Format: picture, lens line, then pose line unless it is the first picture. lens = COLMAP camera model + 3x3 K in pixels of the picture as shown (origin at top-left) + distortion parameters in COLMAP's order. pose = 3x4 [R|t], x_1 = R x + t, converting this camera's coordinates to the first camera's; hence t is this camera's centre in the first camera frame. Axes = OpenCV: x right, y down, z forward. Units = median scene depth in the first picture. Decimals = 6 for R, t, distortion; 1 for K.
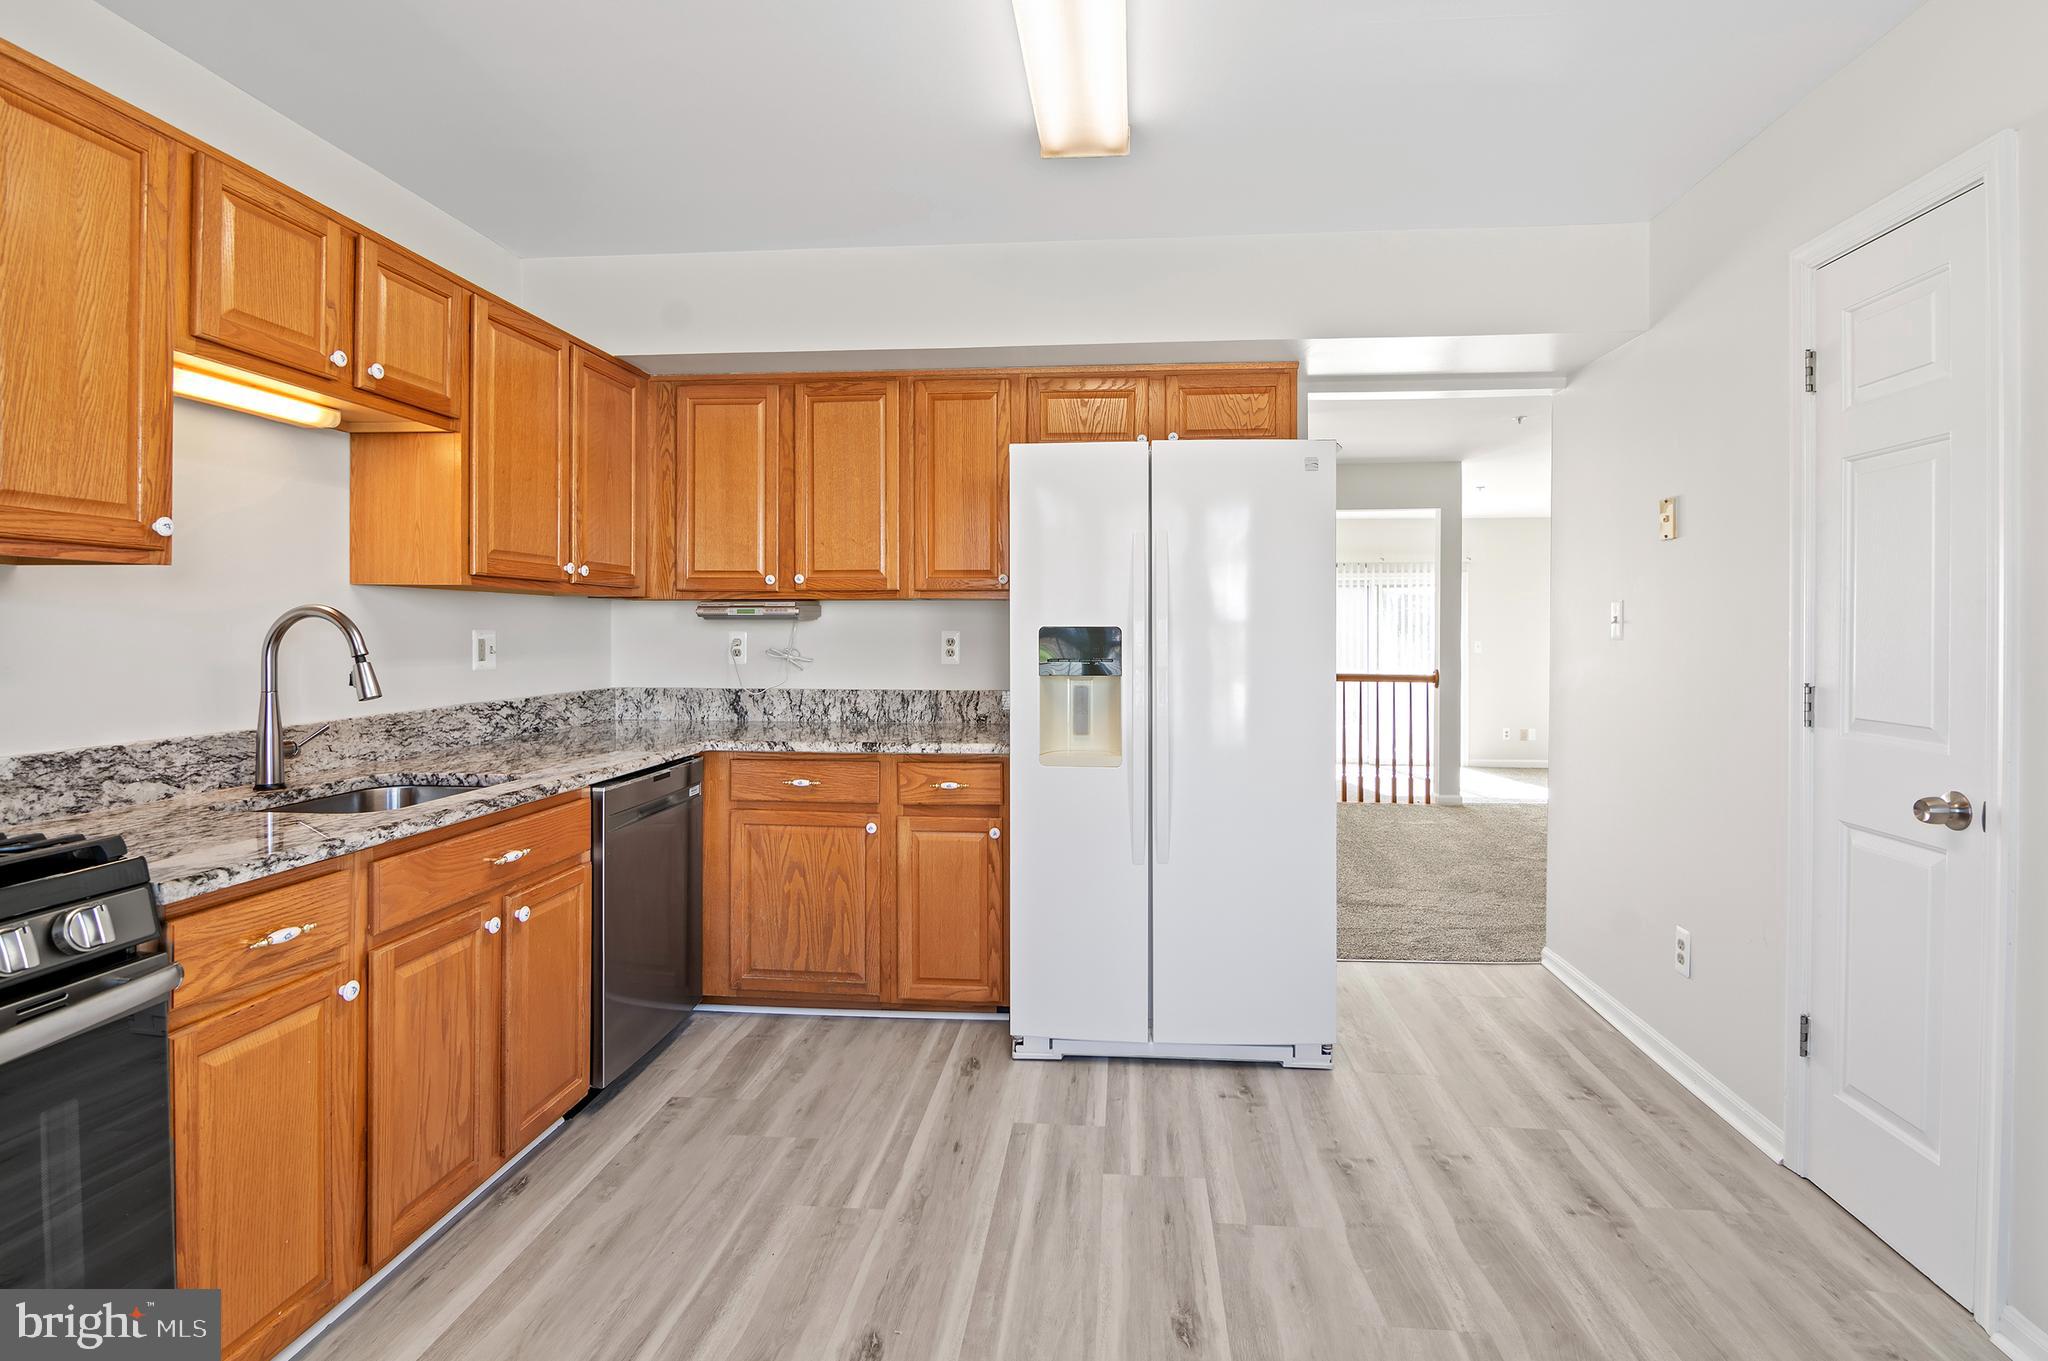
lens RADIAL K [[999.0, 0, 1034.8], [0, 999.0, 642.3], [0, 0, 1]] dist [-0.000893, -0.006292]
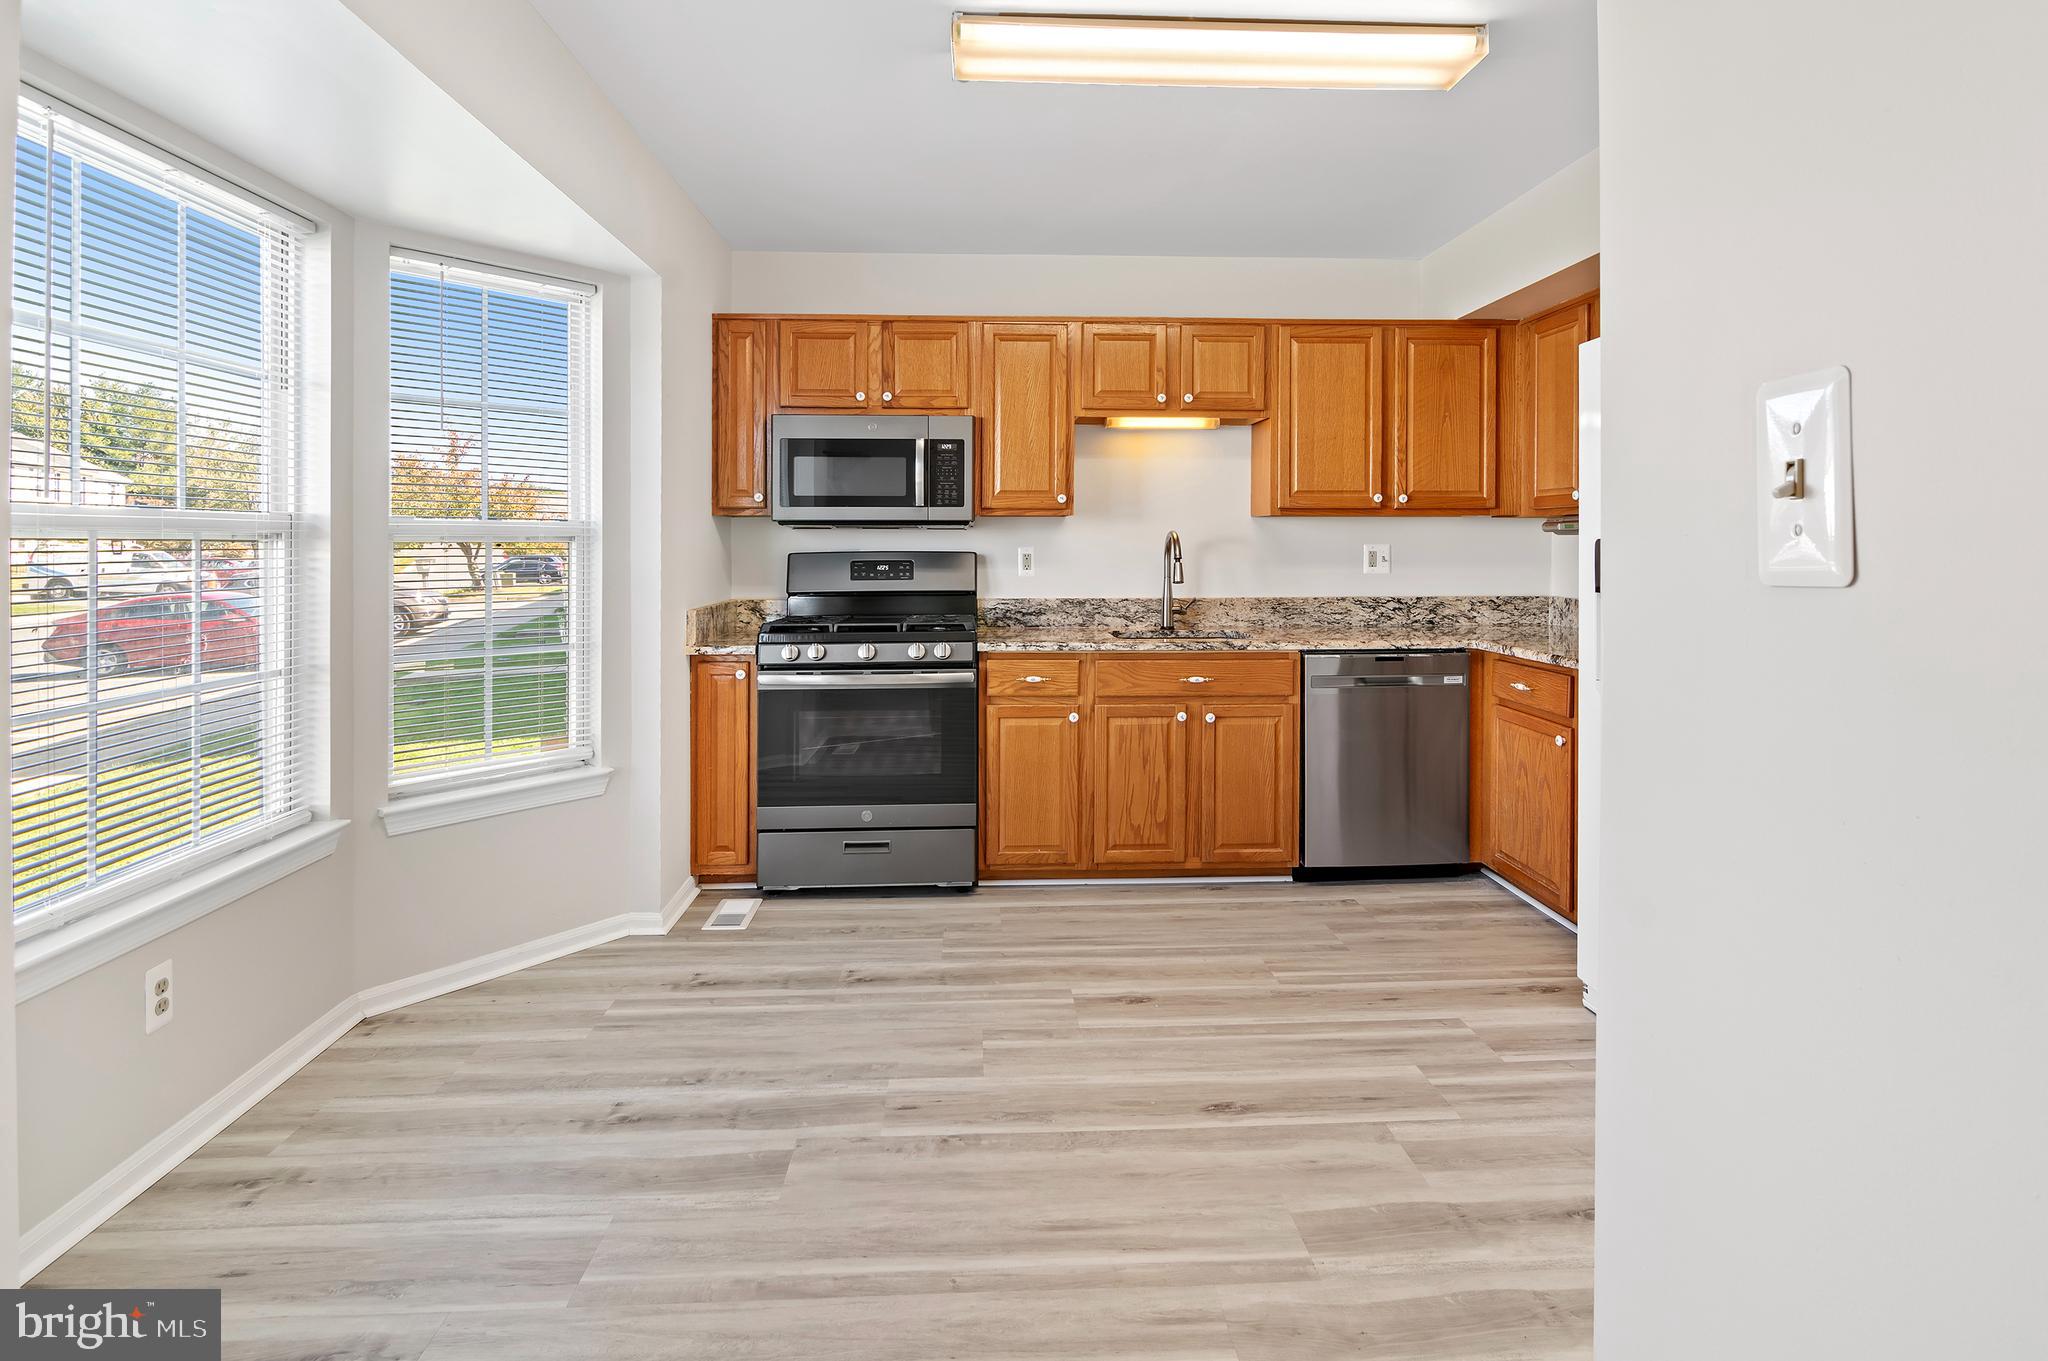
lens RADIAL K [[1023.3, 0, 1034.0], [0, 1023.3, 557.4], [0, 0, 1]] dist [-0.000151, -0.008663]
pose [[0.151848, 0.009108, -0.988362, 1.025336], [-0.011376, 0.999907, 0.007466, 0.000744], [0.988338, 0.010110, 0.151938, 0.428907]]
